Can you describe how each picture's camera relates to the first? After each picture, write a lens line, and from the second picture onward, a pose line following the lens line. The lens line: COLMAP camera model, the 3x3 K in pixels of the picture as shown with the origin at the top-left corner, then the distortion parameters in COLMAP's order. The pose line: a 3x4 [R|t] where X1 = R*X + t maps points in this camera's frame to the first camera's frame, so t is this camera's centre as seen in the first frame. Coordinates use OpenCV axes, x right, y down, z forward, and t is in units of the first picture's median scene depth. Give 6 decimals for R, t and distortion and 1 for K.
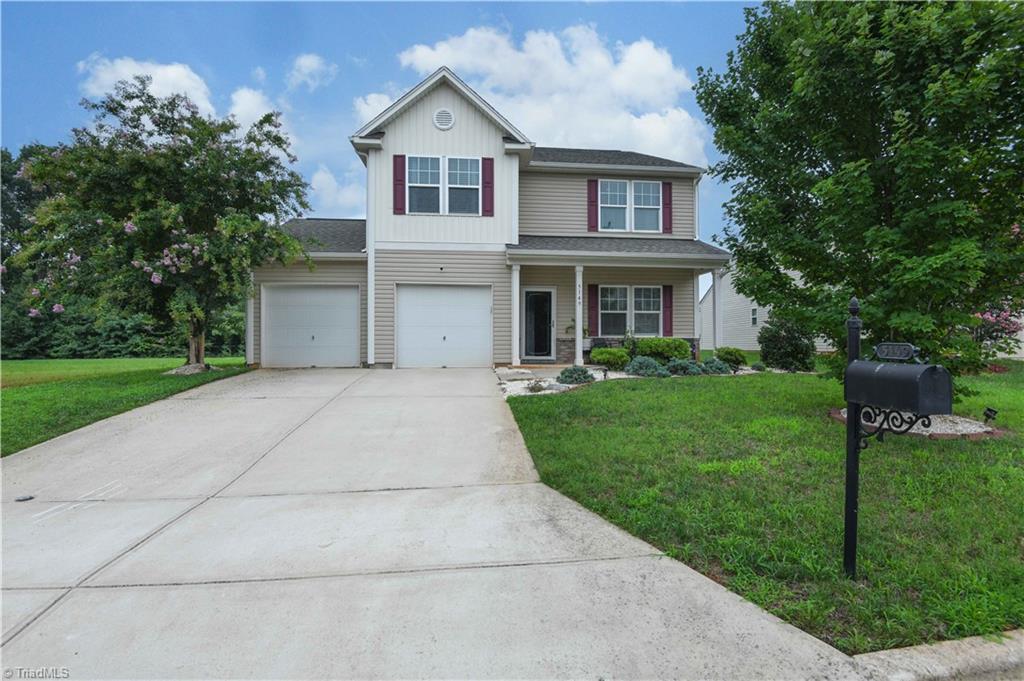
lens RADIAL K [[463.9, 0, 513.4], [0, 463.9, 343.8], [0, 0, 1]] dist [-0.016718, -0.000040]
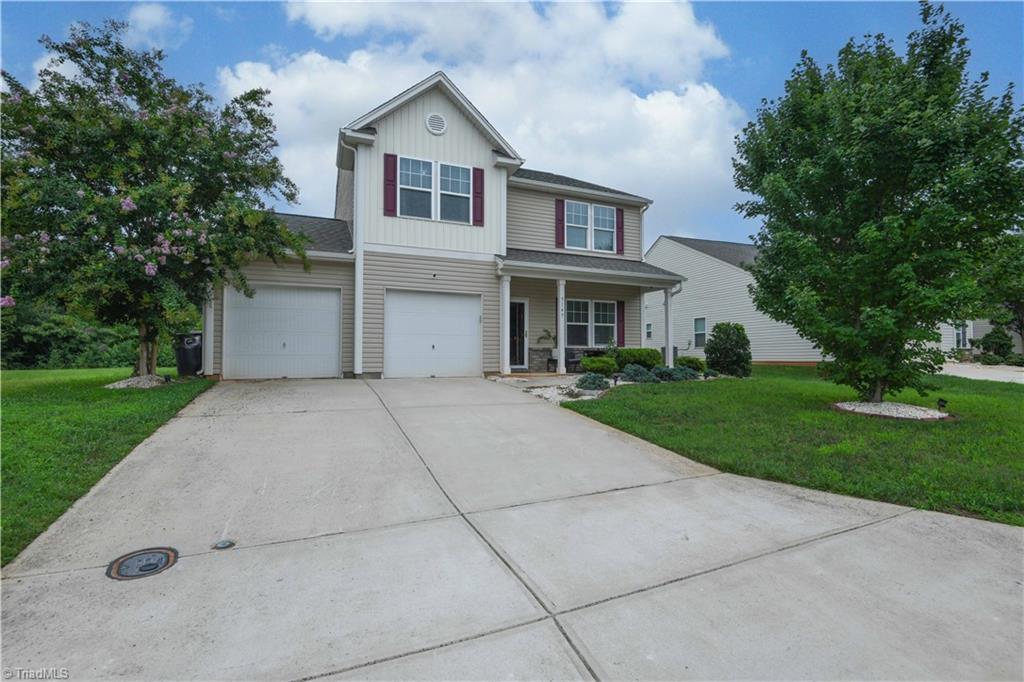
lens RADIAL K [[463.2, 0, 511.4], [0, 463.2, 344.5], [0, 0, 1]] dist [-0.022240, -0.000290]
pose [[0.954616, 0.010409, 0.297656, -0.284683], [-0.003660, 0.999724, -0.023222, 0.005047], [-0.297816, 0.021078, 0.954391, 0.026292]]
